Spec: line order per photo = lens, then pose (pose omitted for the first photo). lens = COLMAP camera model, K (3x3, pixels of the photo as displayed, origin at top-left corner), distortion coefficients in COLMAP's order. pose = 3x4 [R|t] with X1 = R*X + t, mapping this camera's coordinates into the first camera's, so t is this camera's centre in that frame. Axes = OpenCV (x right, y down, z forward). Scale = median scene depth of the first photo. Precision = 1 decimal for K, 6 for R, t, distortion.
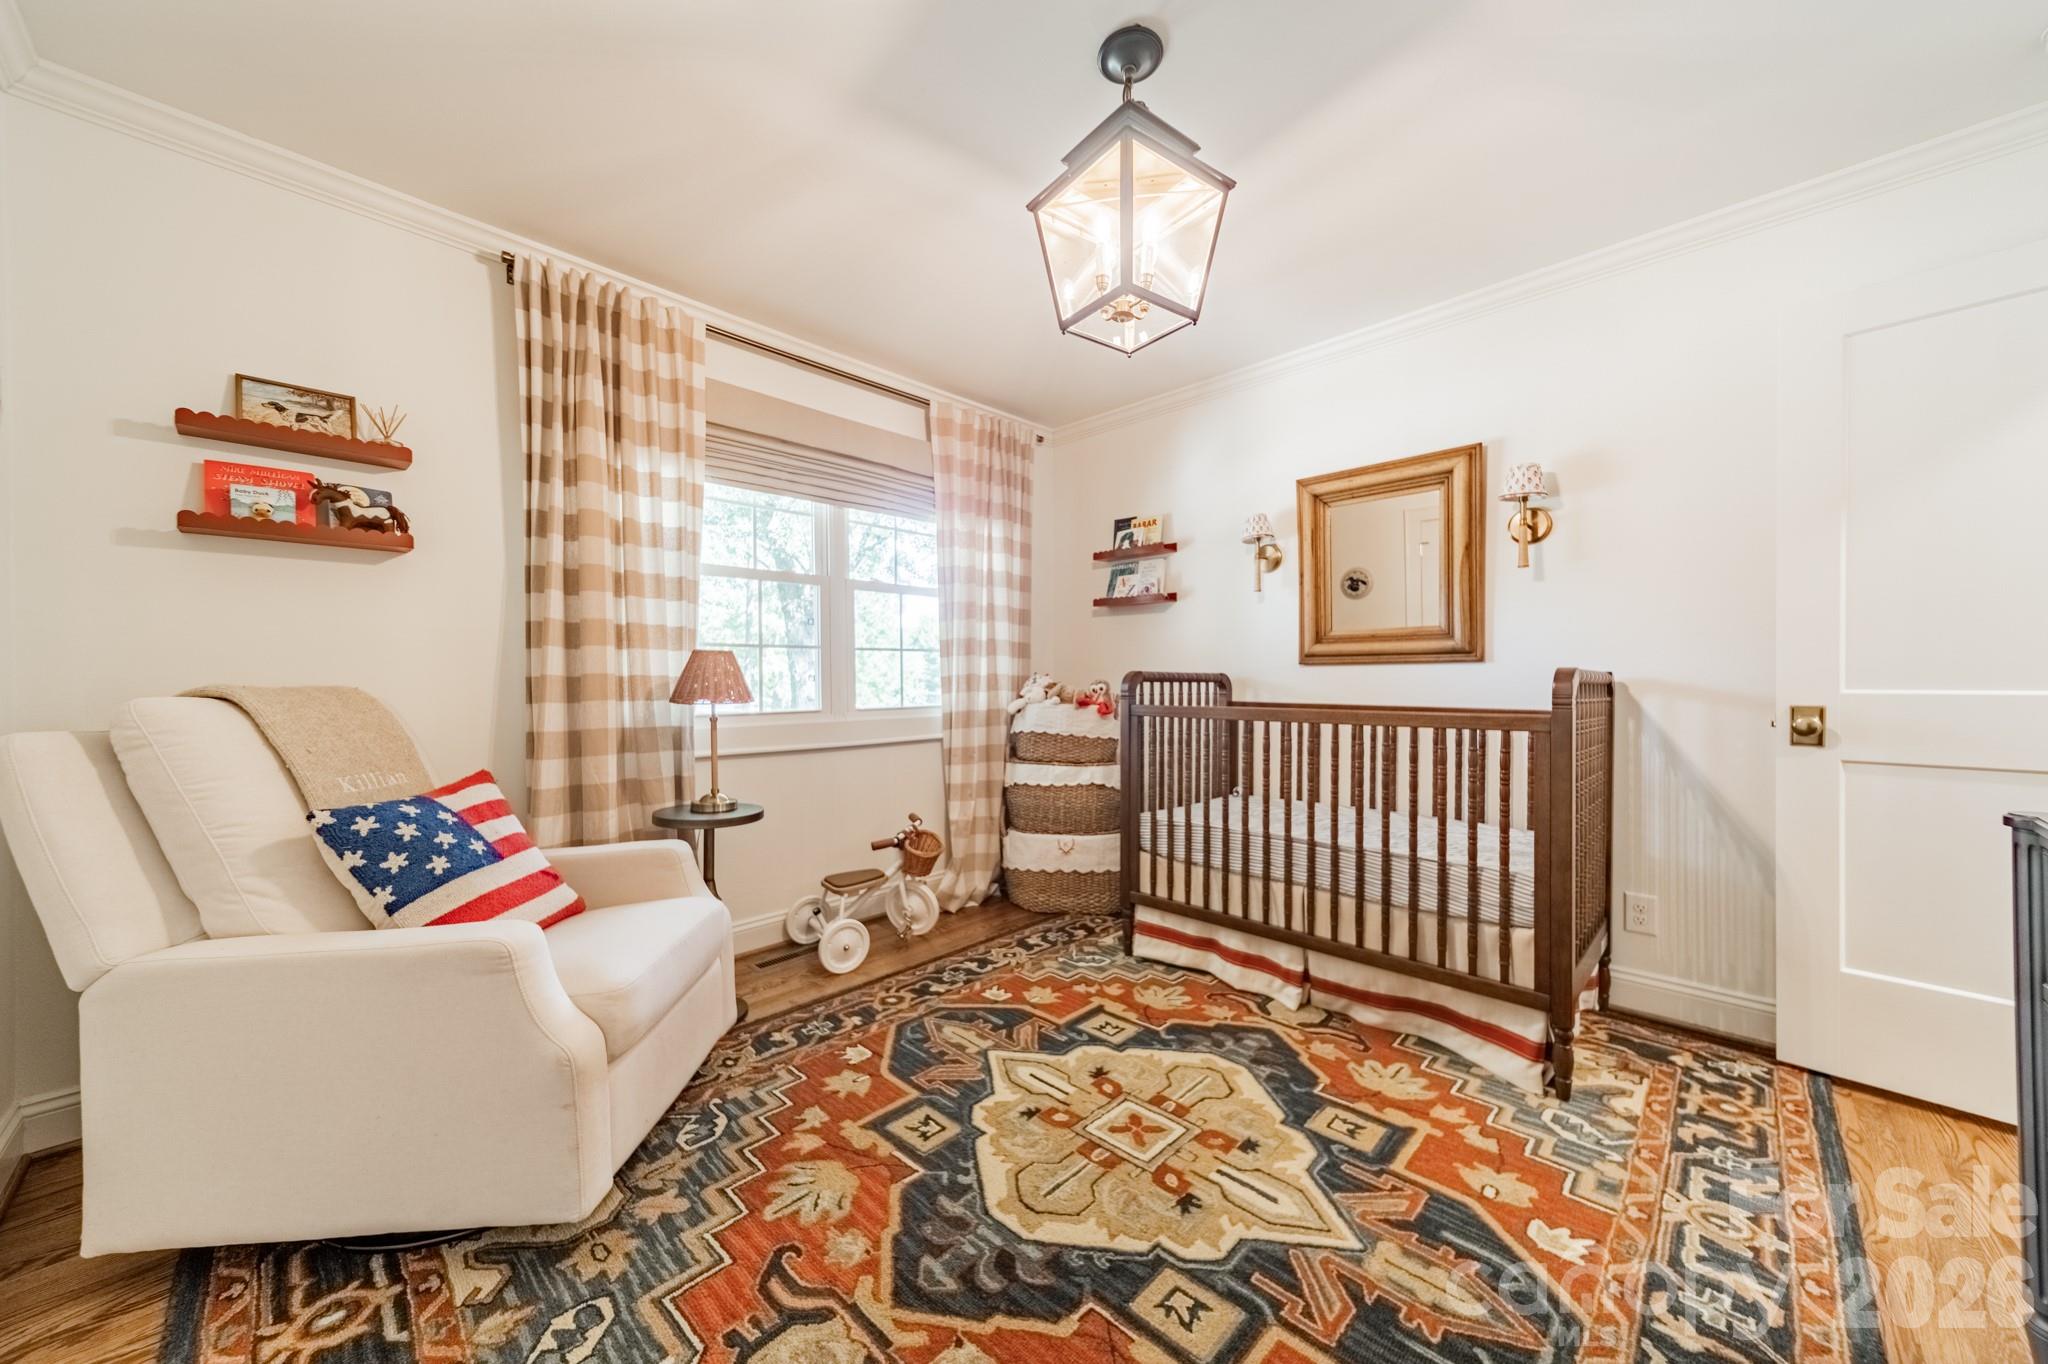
lens RADIAL K [[727.0, 0, 1029.5], [0, 727.0, 688.1], [0, 0, 1]] dist [0.009053, -0.000460]
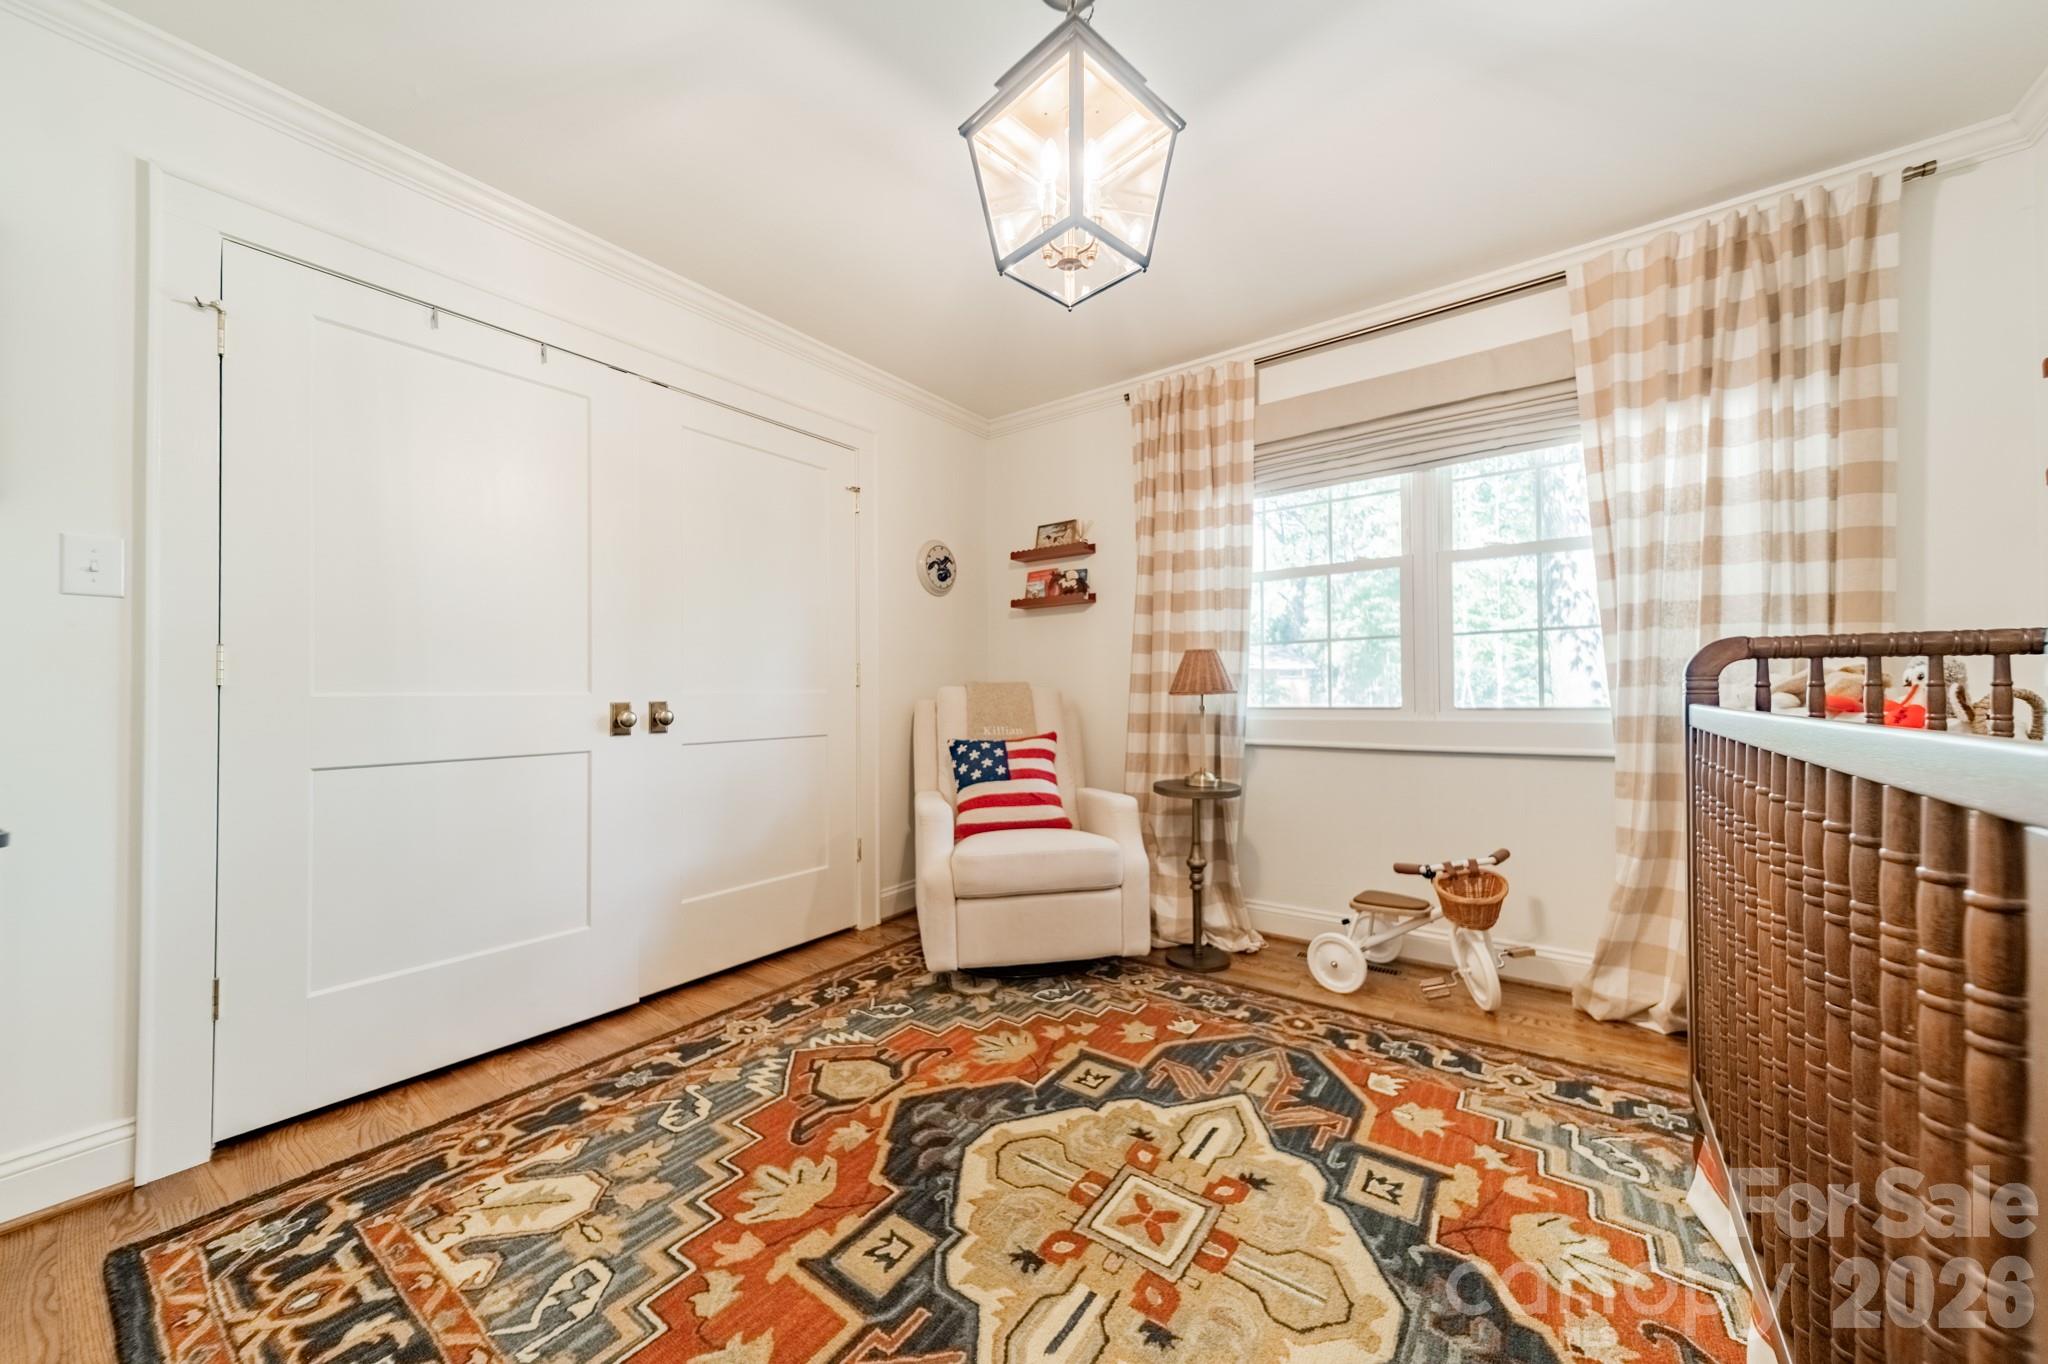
lens RADIAL K [[727.0, 0, 1028.7], [0, 727.0, 686.8], [0, 0, 1]] dist [0.009053, -0.000460]
pose [[0.140635, -0.006704, -0.990039, 0.808227], [-0.004338, 0.999963, -0.007387, 0.020924], [0.990052, 0.005334, 0.140601, 0.651855]]
